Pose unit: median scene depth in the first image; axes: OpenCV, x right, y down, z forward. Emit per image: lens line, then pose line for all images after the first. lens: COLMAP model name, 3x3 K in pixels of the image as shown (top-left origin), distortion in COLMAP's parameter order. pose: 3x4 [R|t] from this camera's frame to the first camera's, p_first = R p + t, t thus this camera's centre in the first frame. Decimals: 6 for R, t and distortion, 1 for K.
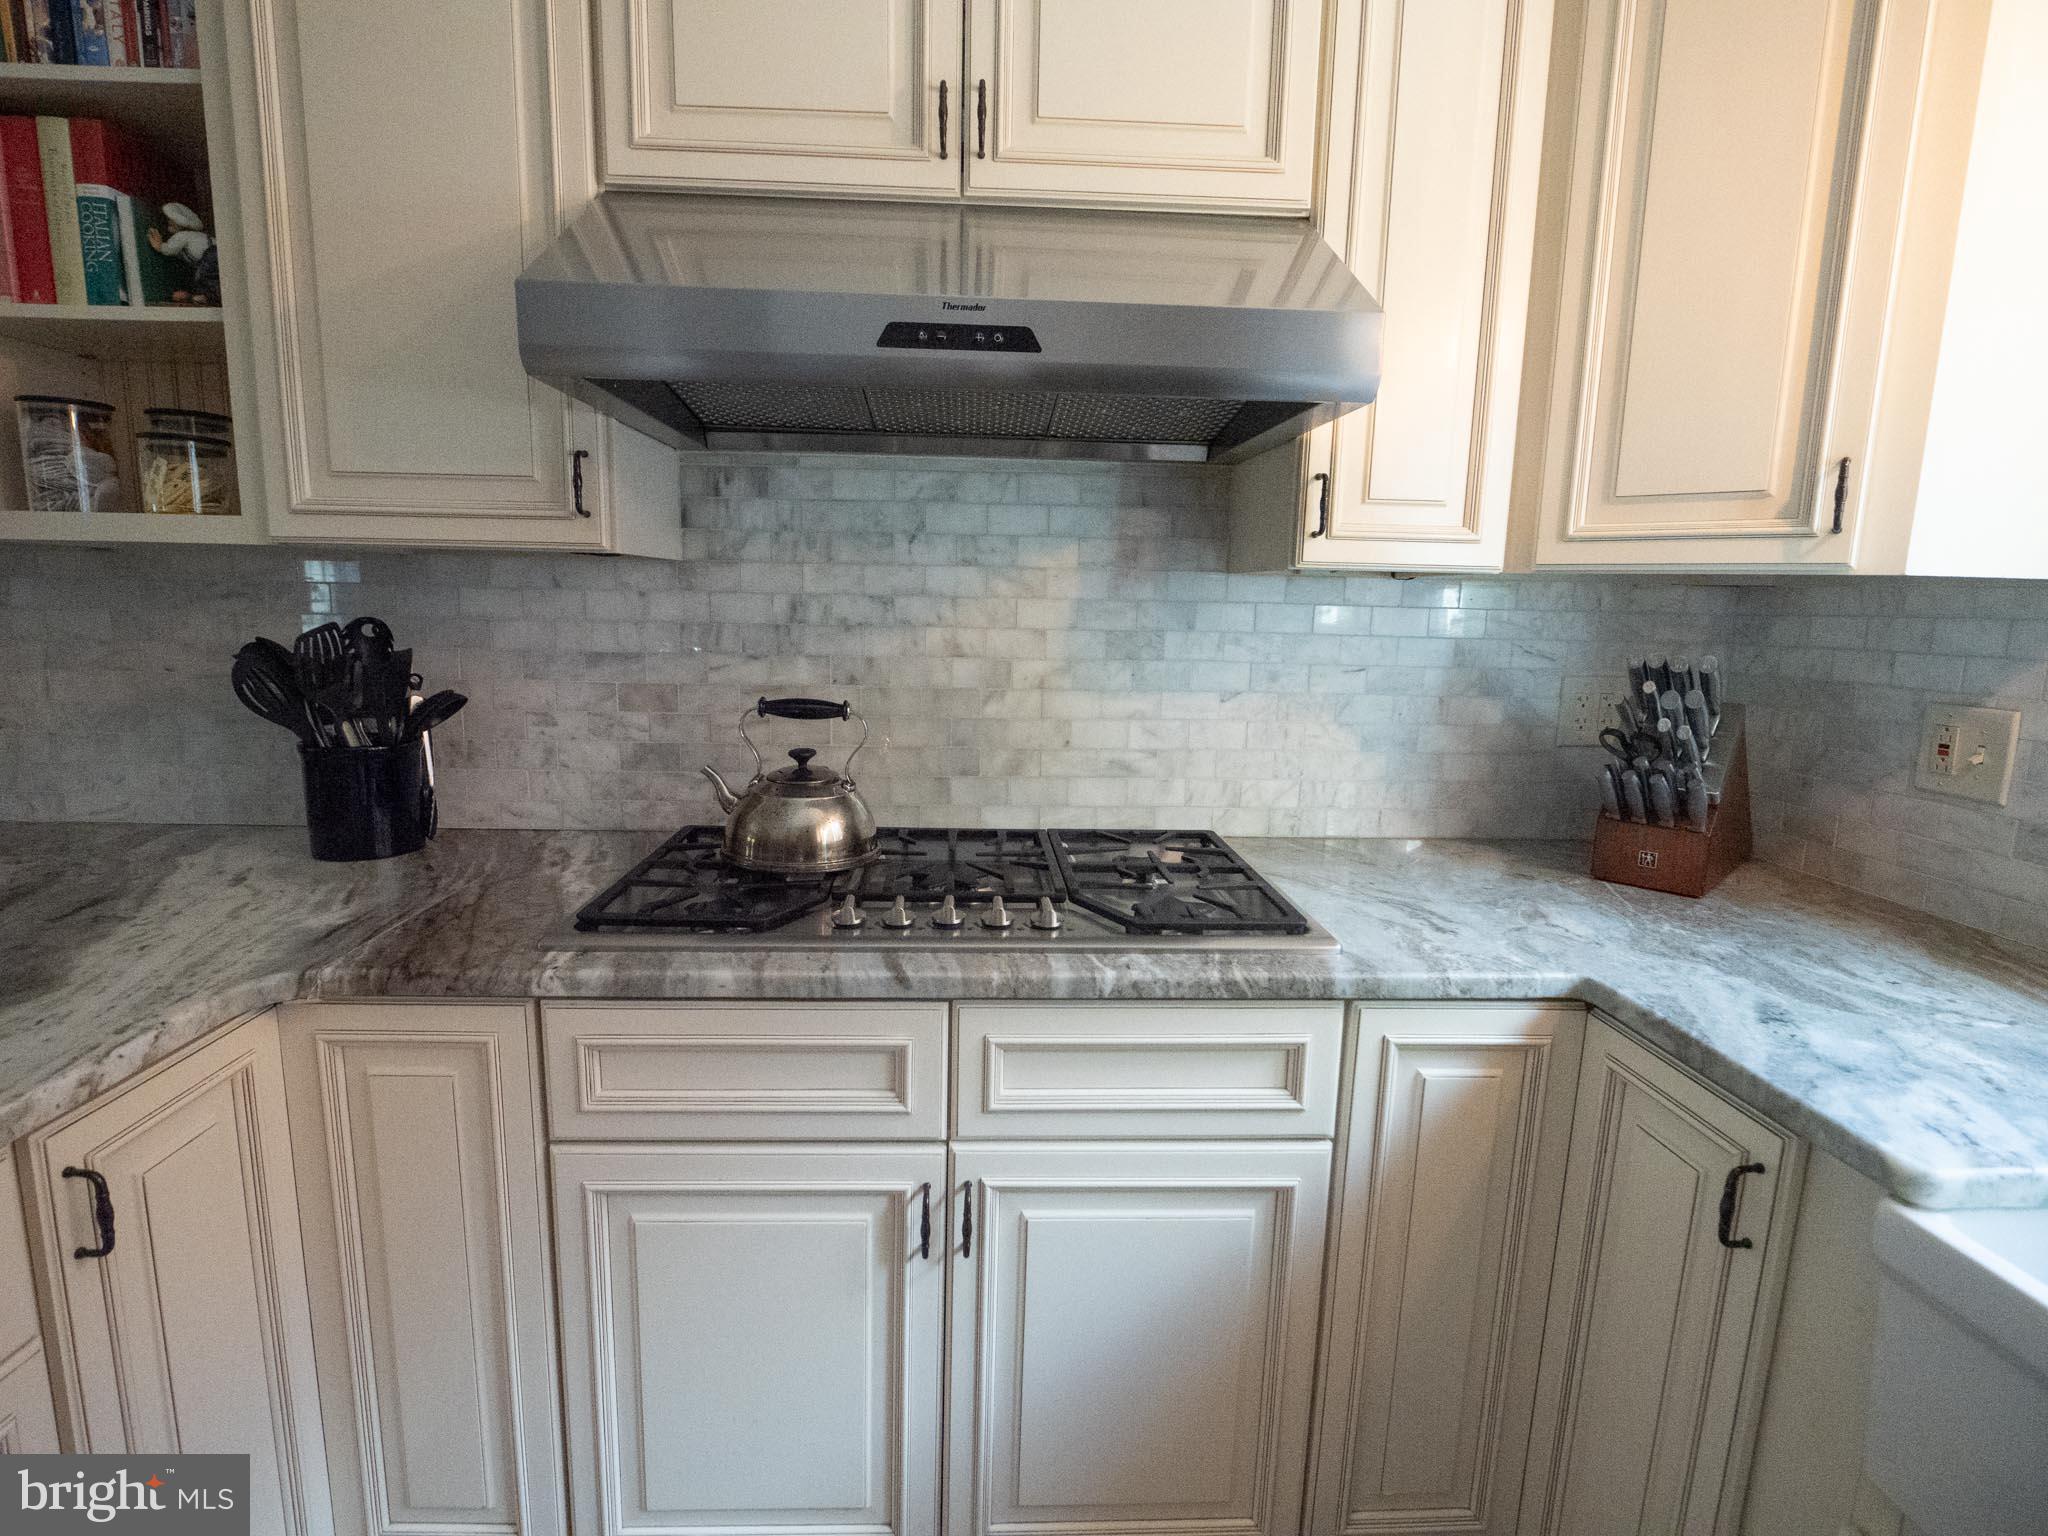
lens RADIAL K [[1015.9, 0, 1017.1], [0, 1015.9, 757.9], [0, 0, 1]] dist [-0.002550, 0.001464]
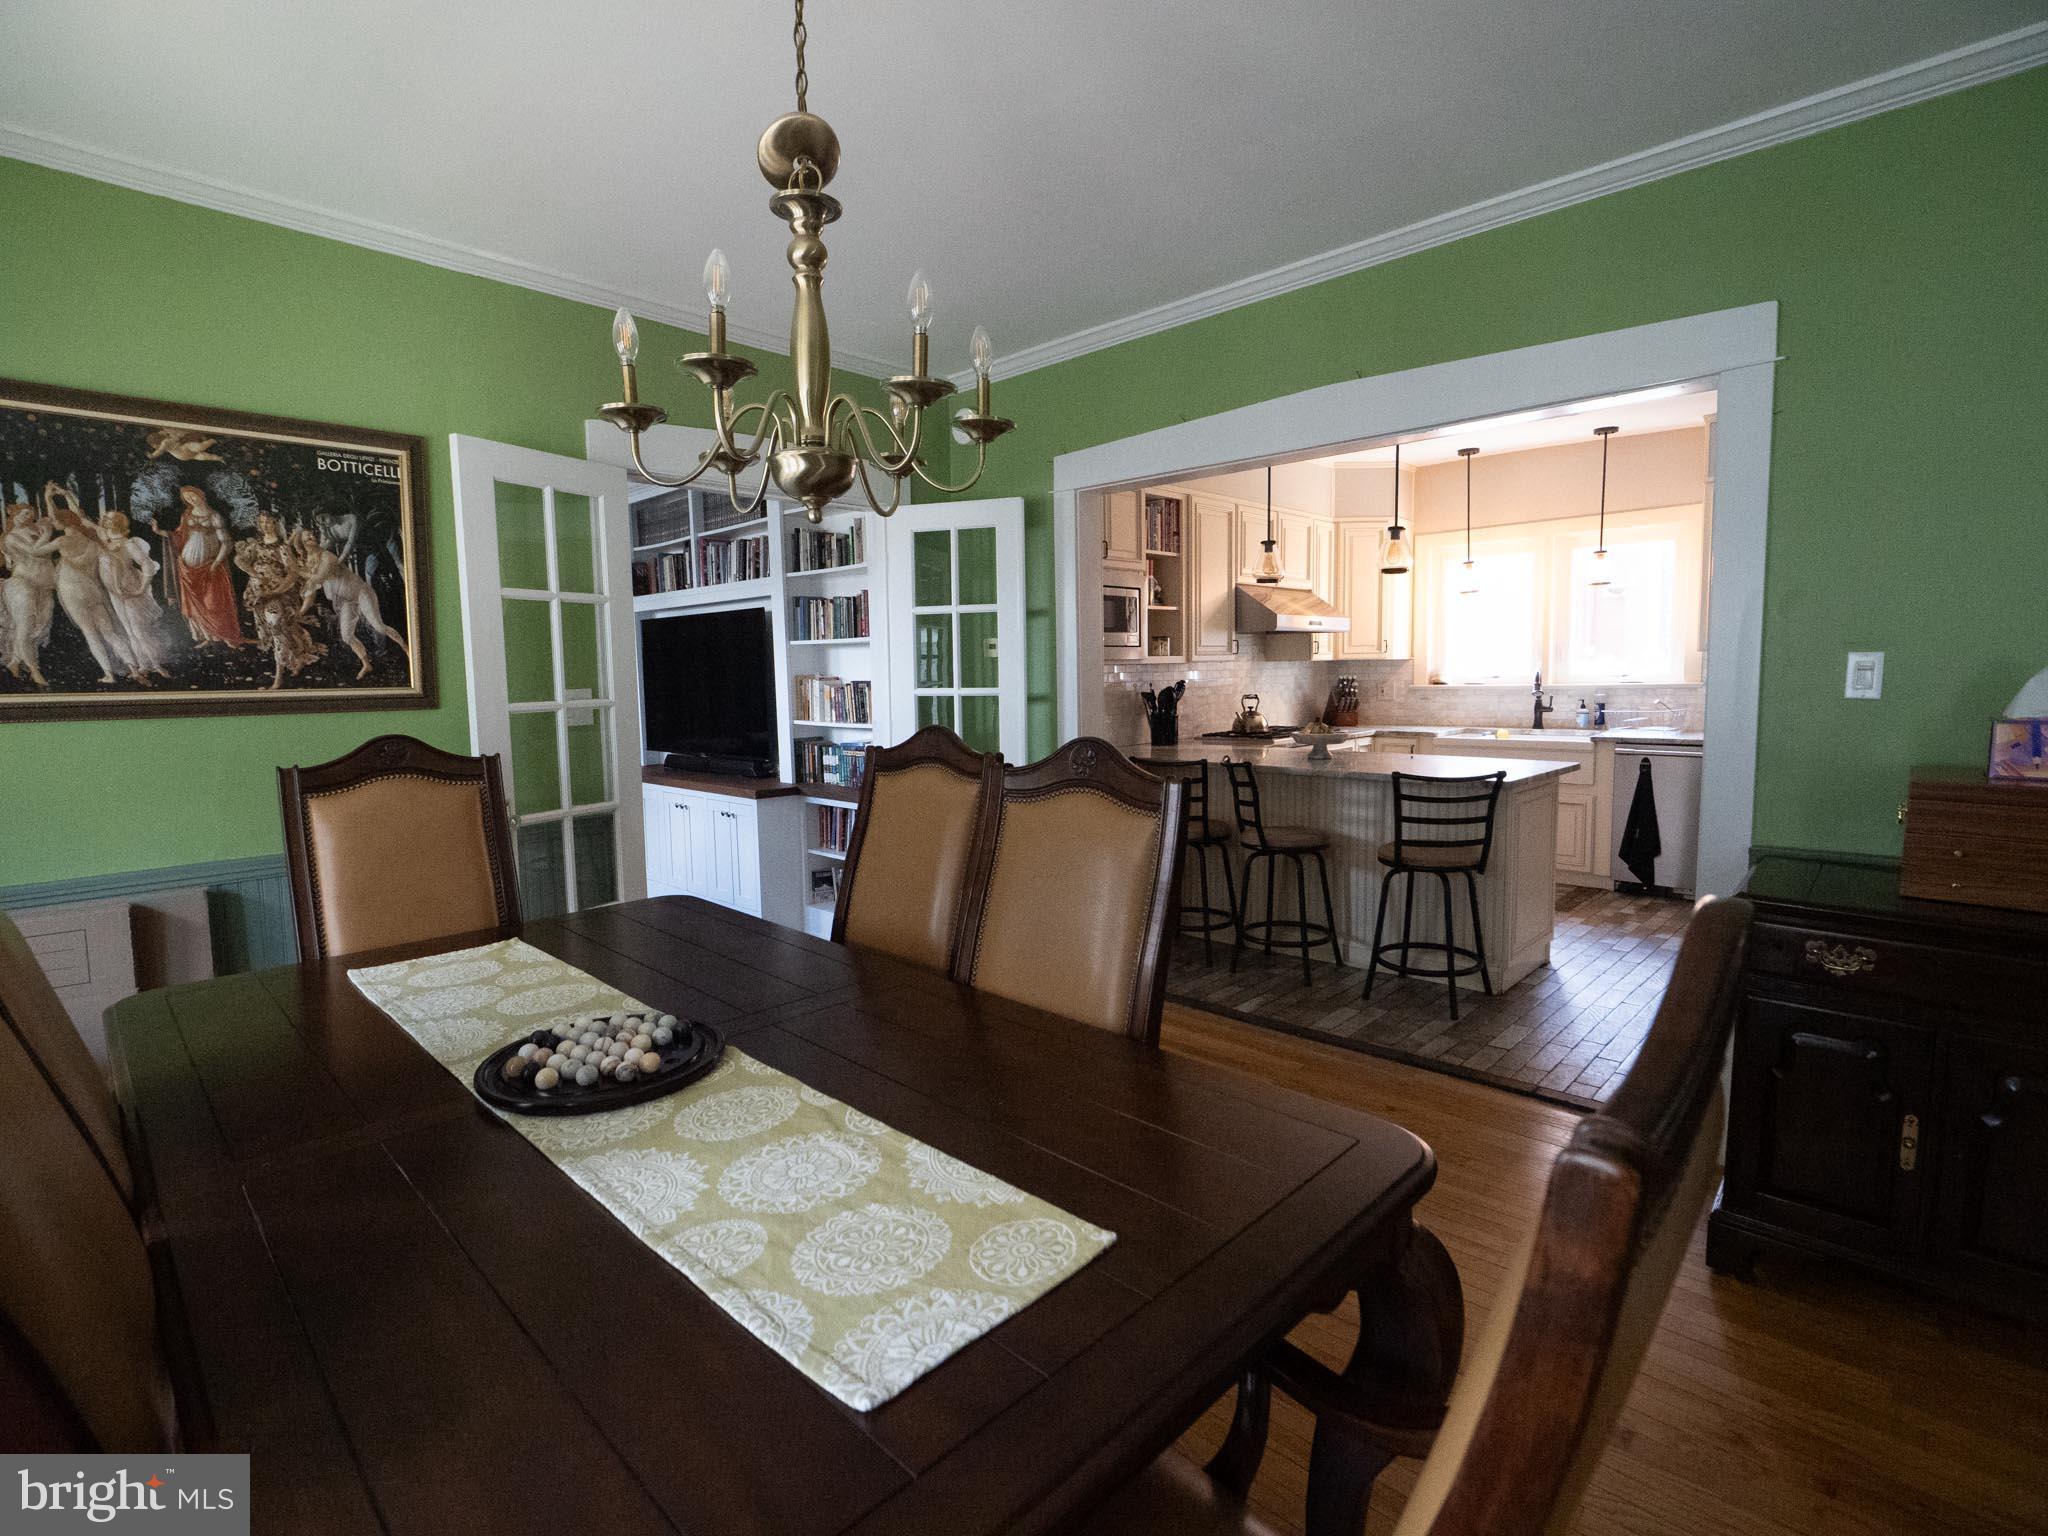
lens RADIAL K [[1015.9, 0, 1027.4], [0, 1015.9, 758.6], [0, 0, 1]] dist [-0.002550, 0.001464]
pose [[0.703248, -0.099834, 0.703901, -4.839280], [0.147474, 0.989041, -0.007061, 0.124578], [-0.695481, 0.108773, 0.710263, -1.680060]]
